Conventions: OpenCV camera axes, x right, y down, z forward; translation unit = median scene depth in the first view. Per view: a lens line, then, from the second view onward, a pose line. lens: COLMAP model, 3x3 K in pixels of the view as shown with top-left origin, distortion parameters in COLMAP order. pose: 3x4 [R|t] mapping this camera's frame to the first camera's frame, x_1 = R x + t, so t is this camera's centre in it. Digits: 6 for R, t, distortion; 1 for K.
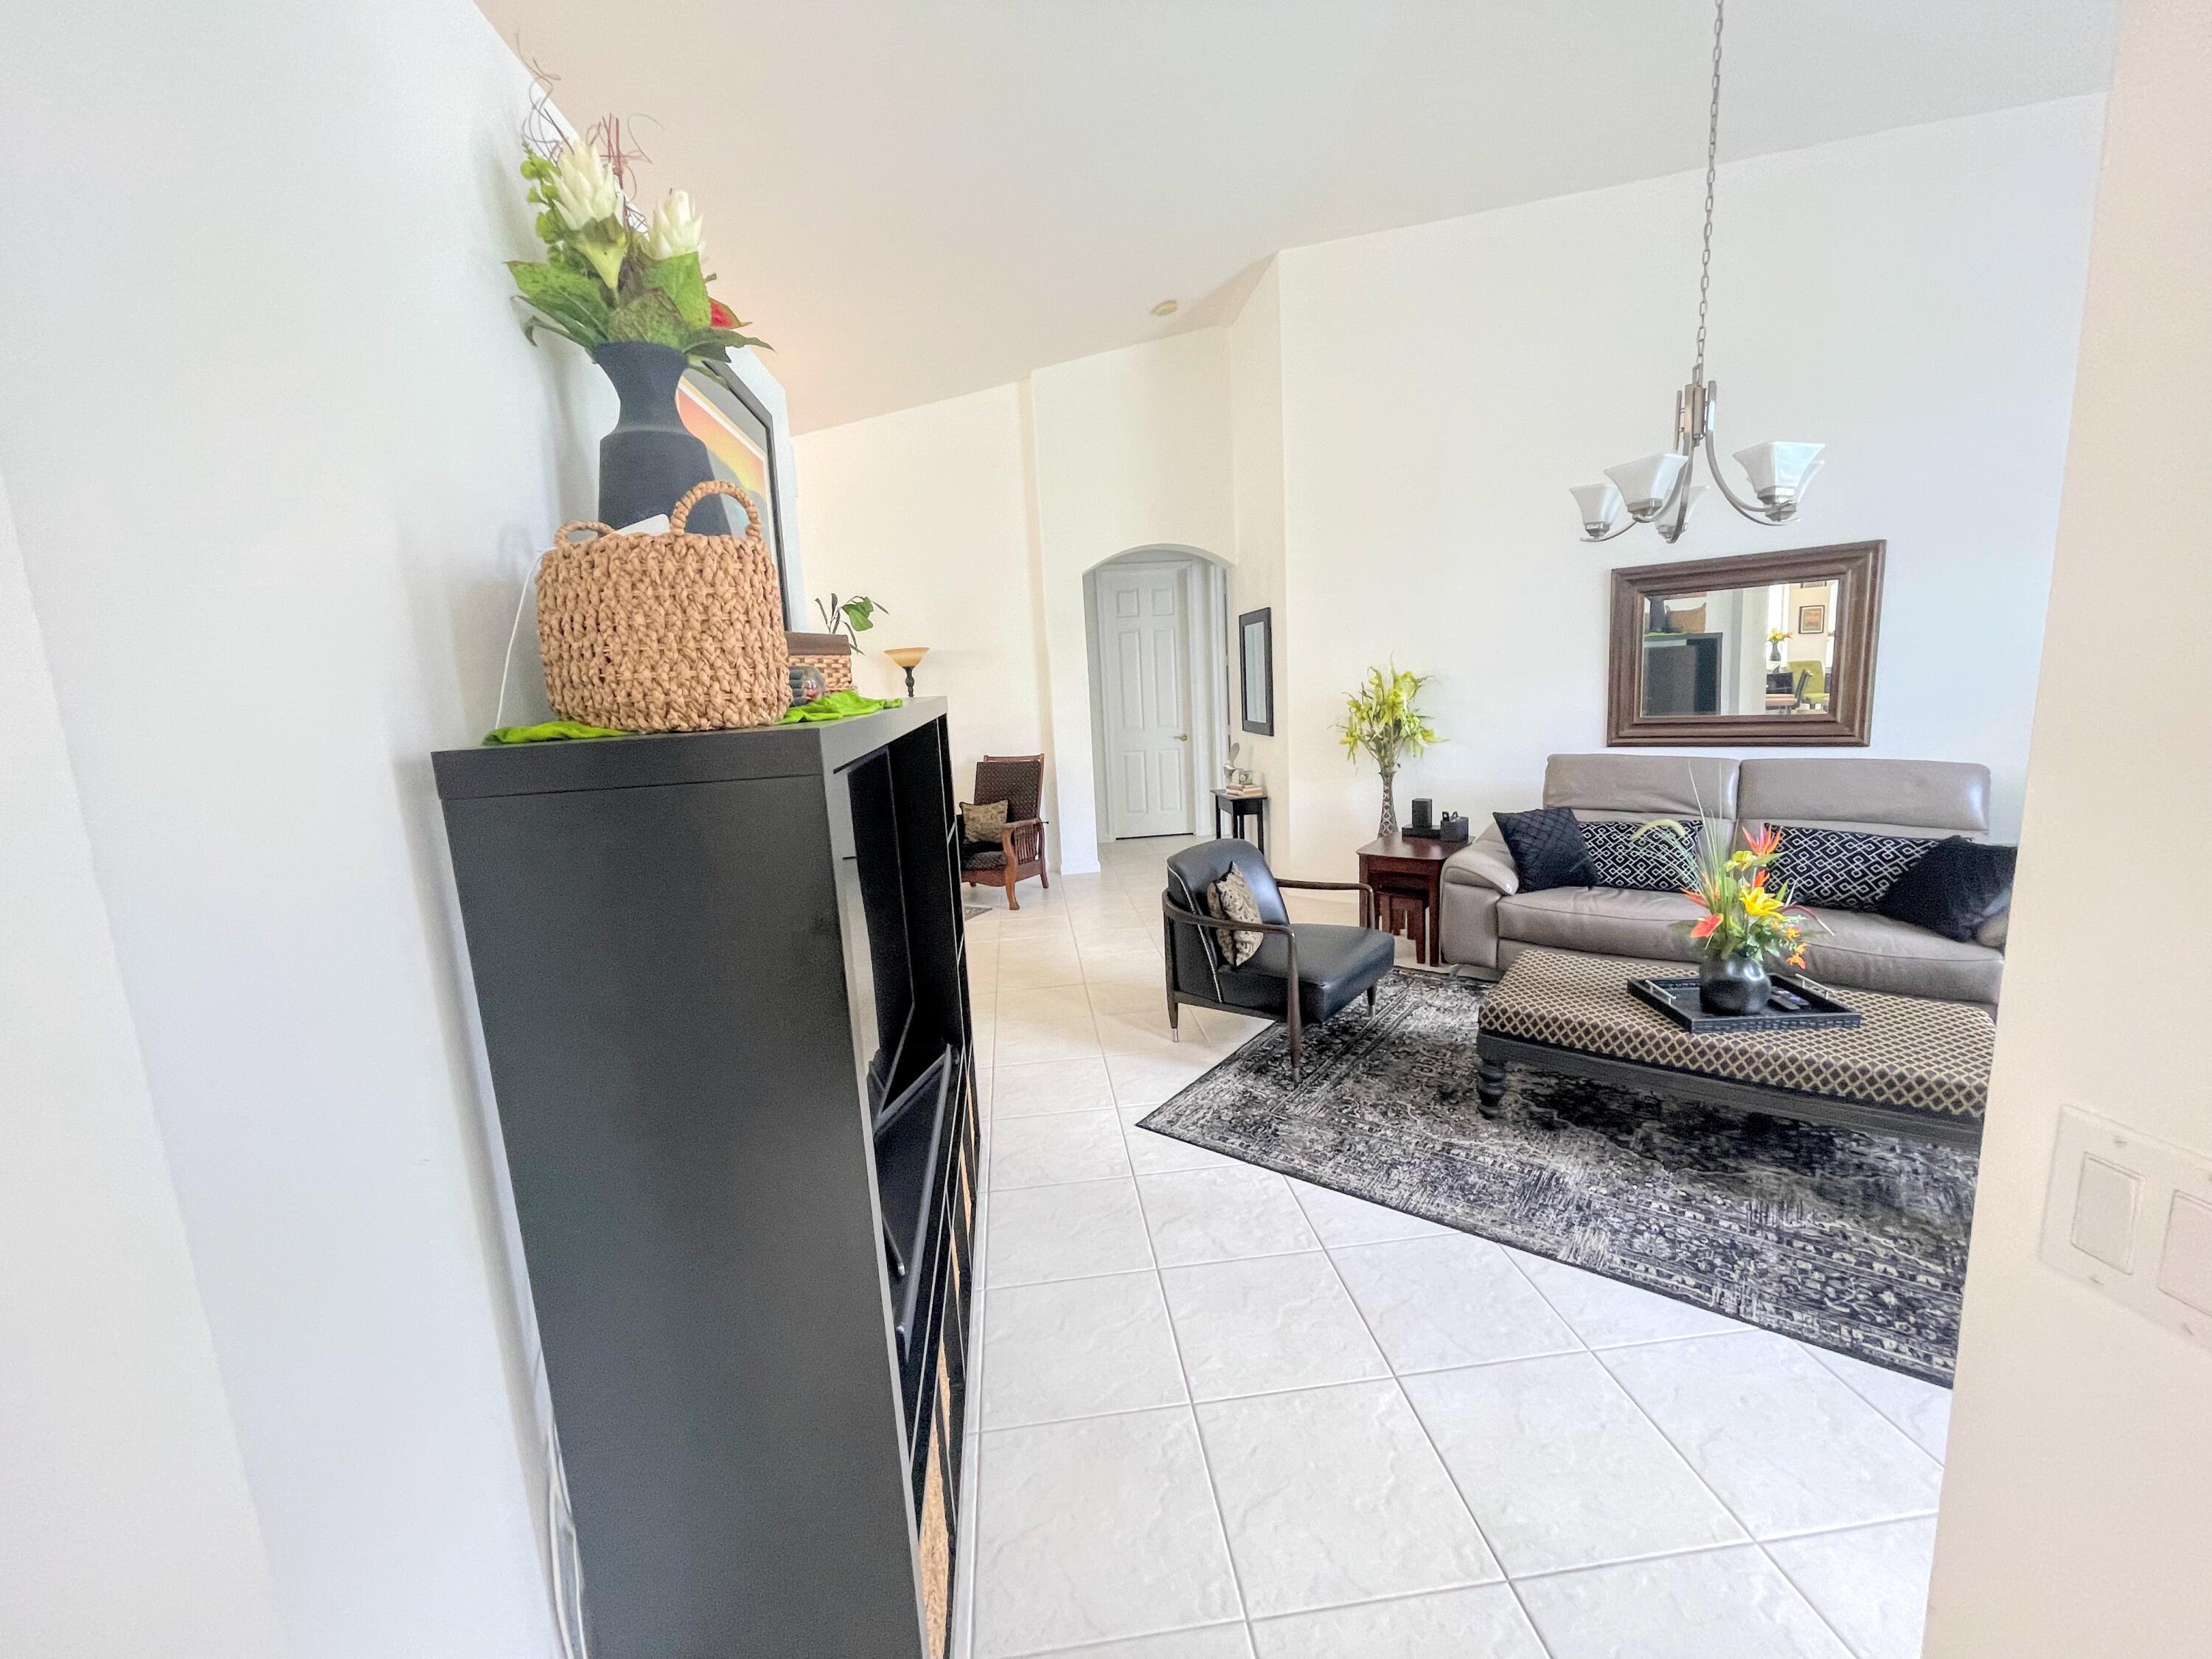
lens RADIAL K [[895.3, 0, 1106.1], [0, 895.3, 831.9], [0, 0, 1]] dist [-0.002396, 0.000071]
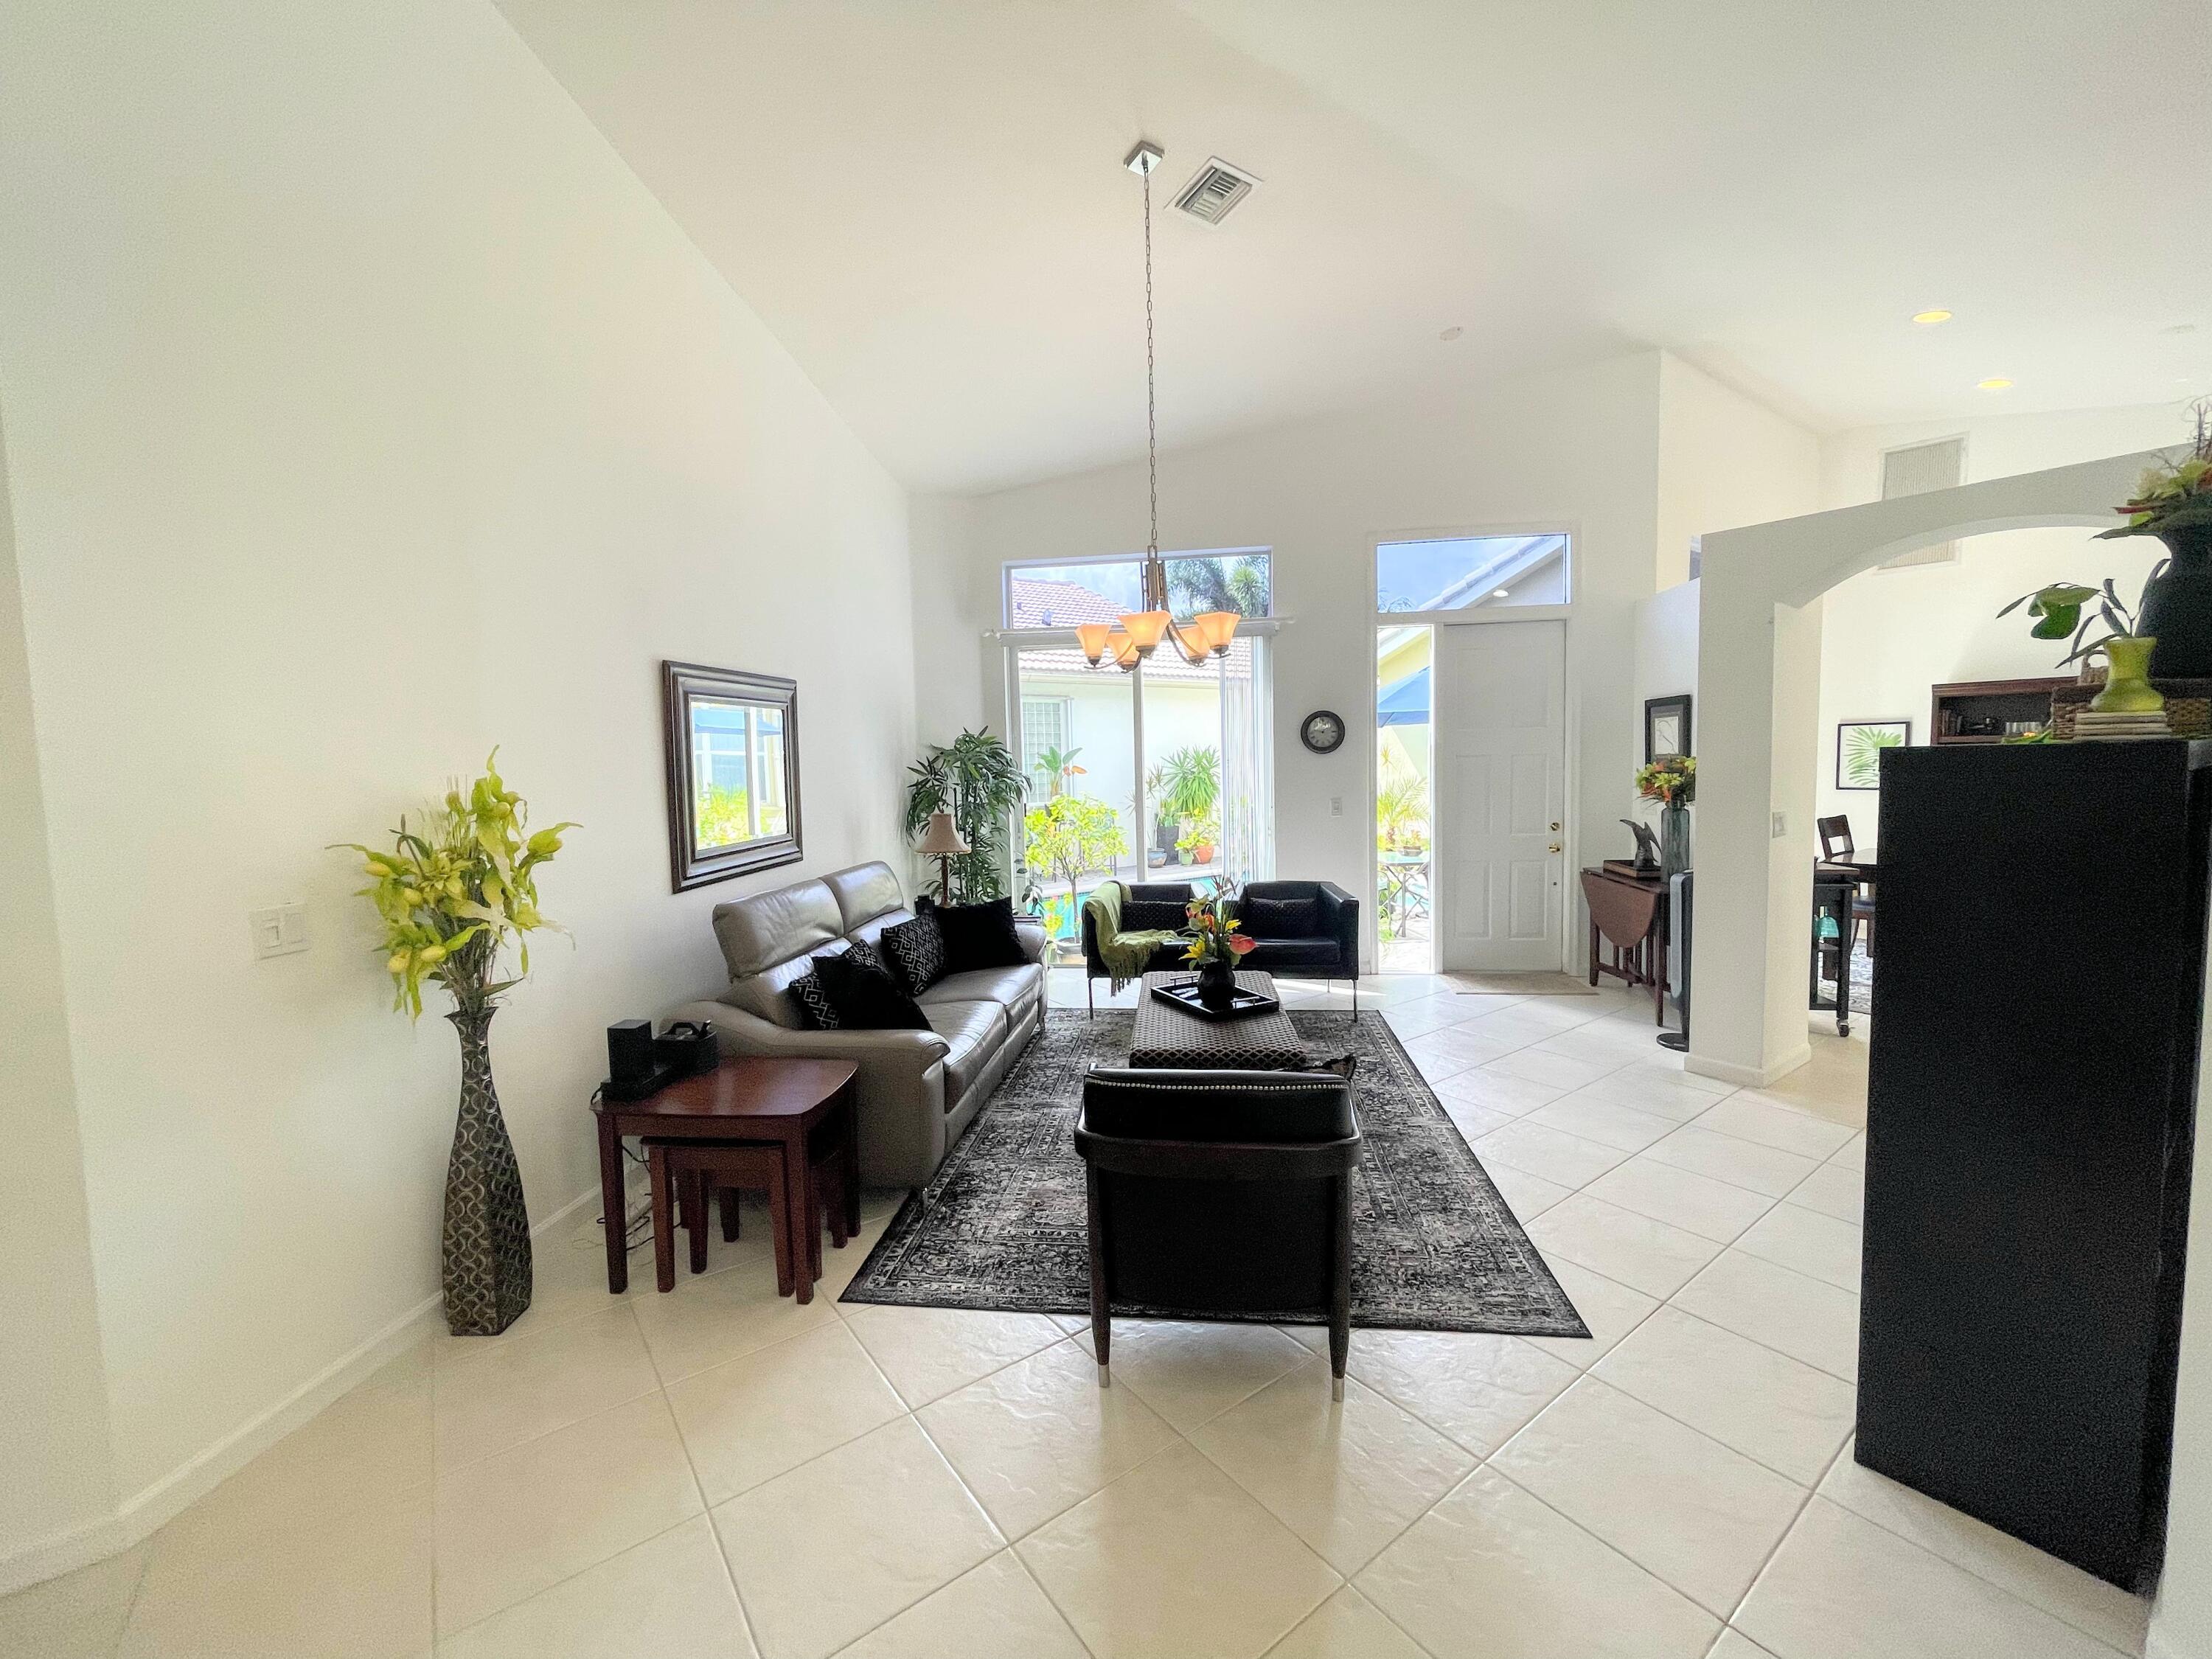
lens RADIAL K [[895.3, 0, 1099.8], [0, 895.3, 826.8], [0, 0, 1]] dist [-0.002396, 0.000071]
pose [[-0.514726, -0.012244, 0.857267, -0.373809], [0.177945, 0.976599, 0.120791, -0.248638], [-0.838685, 0.214721, -0.500502, 1.528523]]
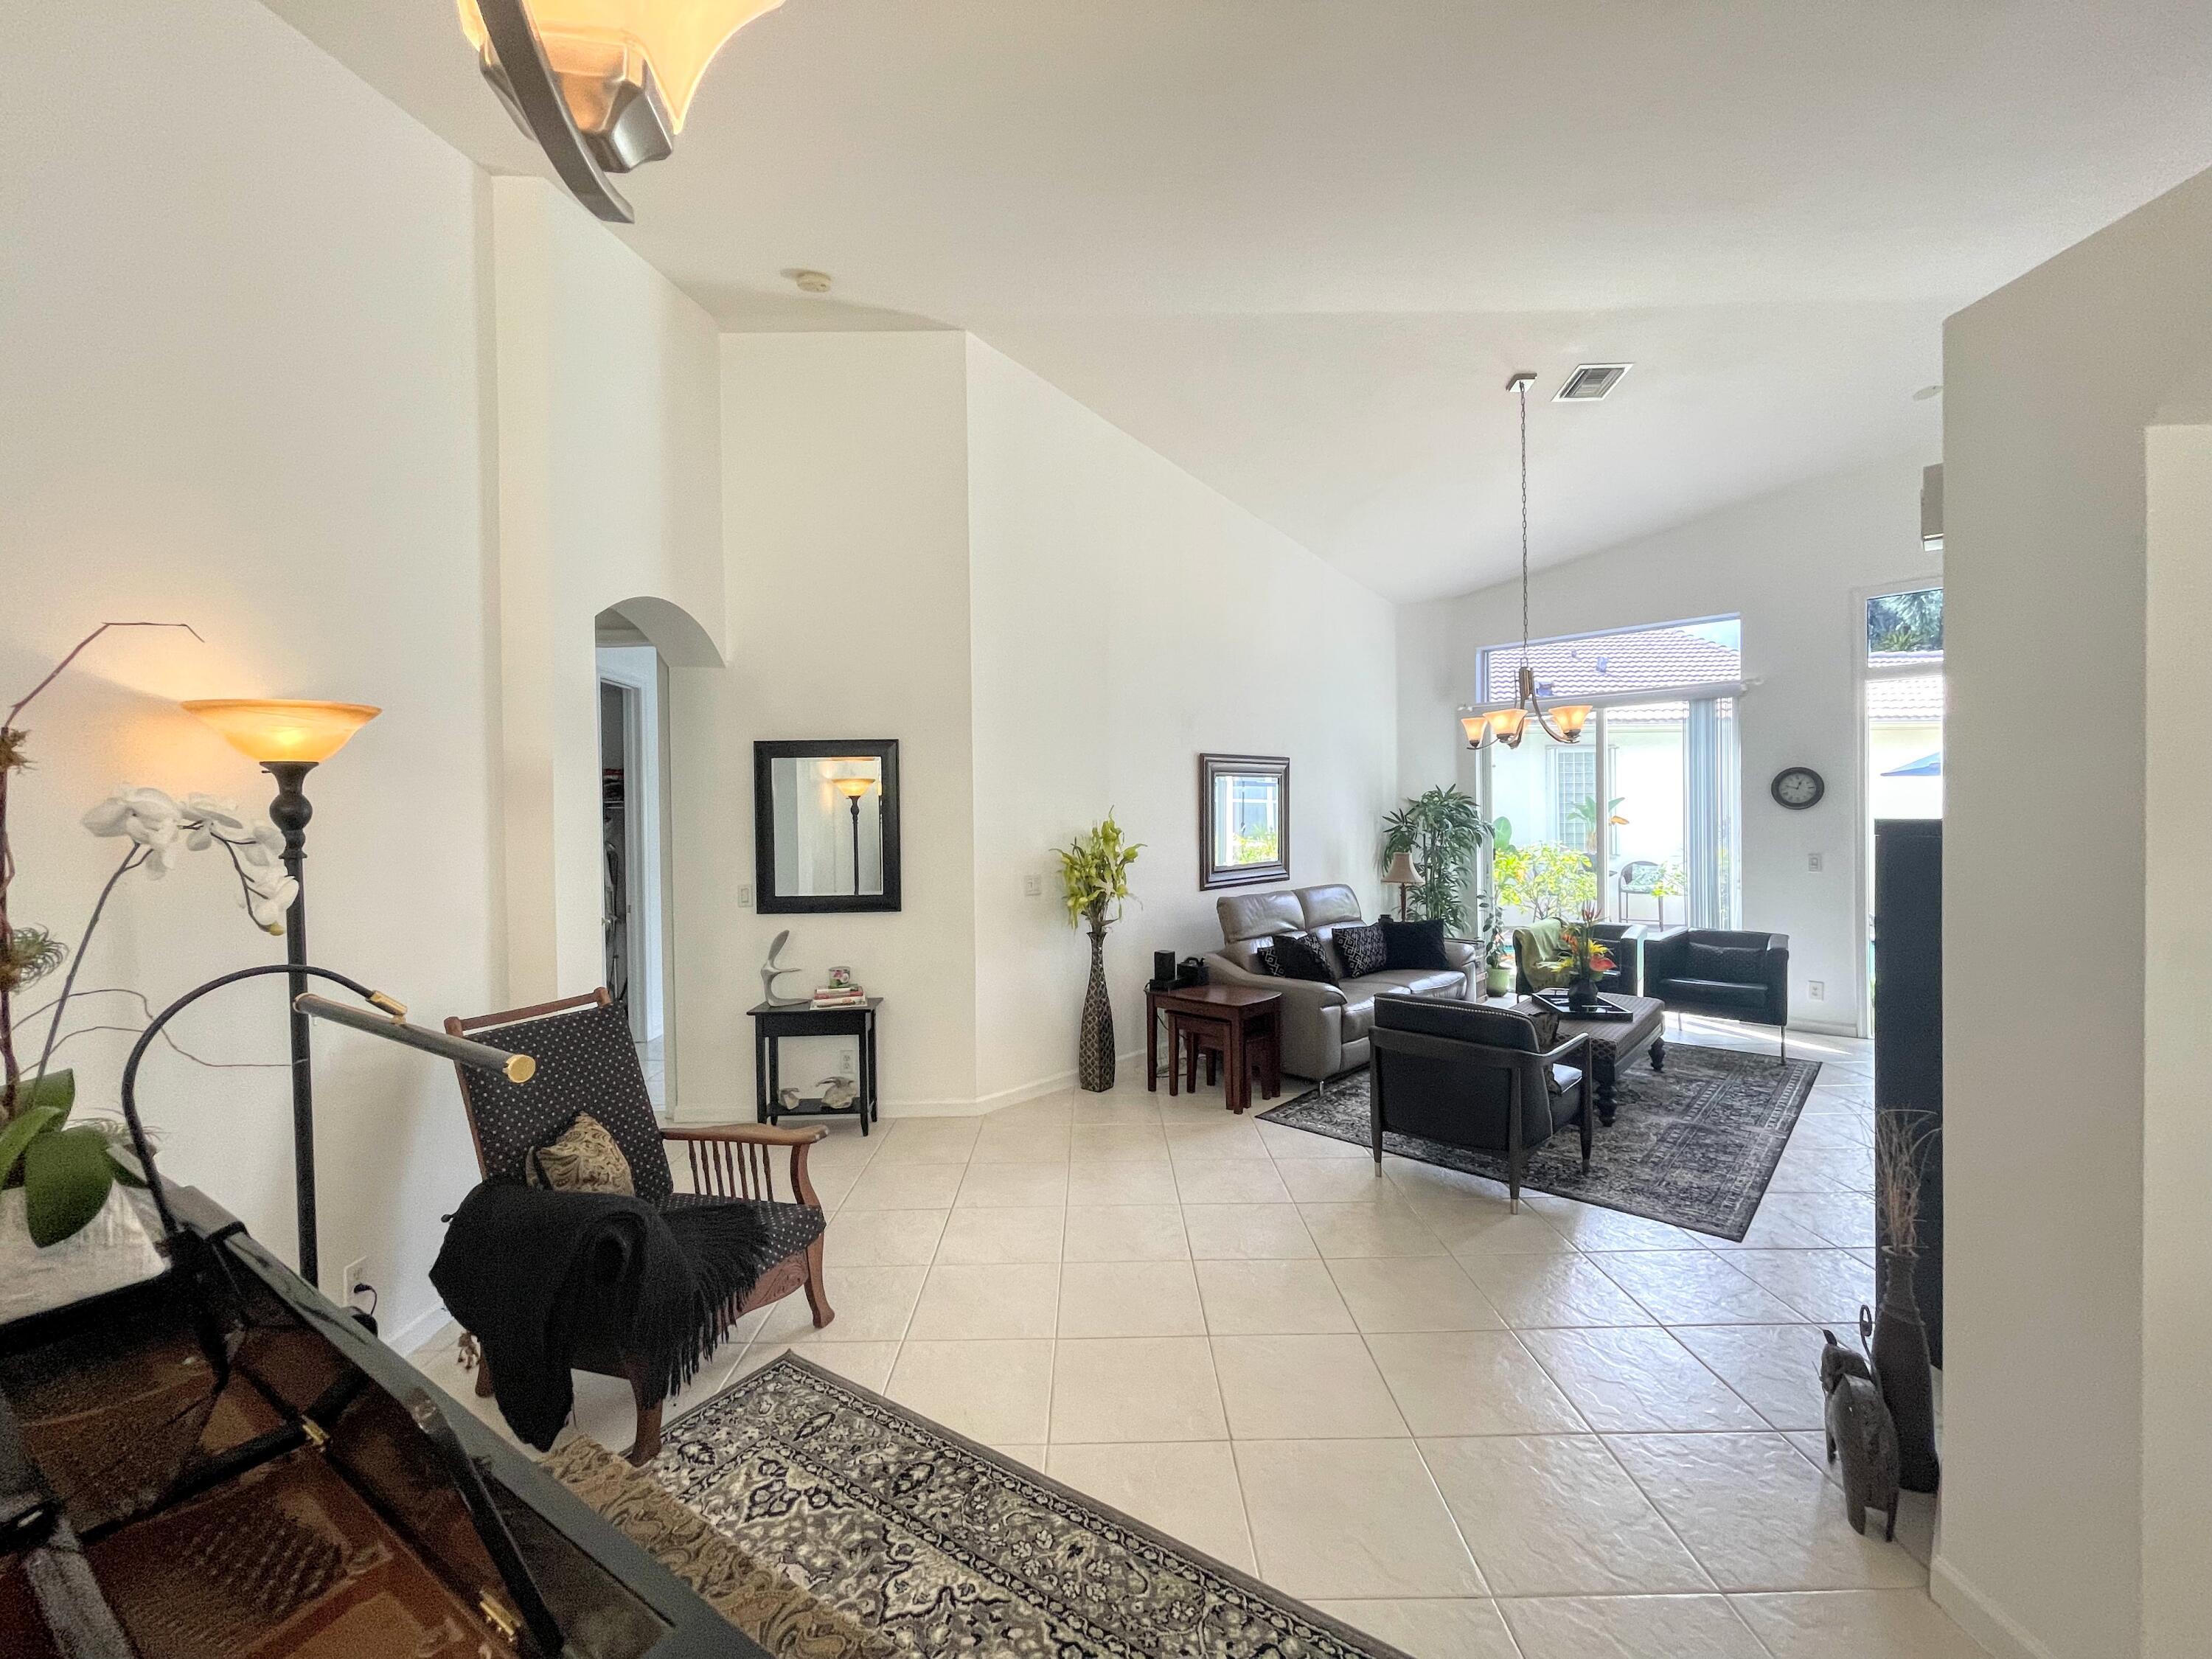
lens RADIAL K [[895.3, 0, 1101.5], [0, 895.3, 826.8], [0, 0, 1]] dist [-0.002396, 0.000071]
pose [[0.089010, 0.025964, 0.995692, -1.017347], [0.164852, 0.985489, -0.040435, -0.218290], [-0.982294, 0.167741, 0.083438, 1.459477]]
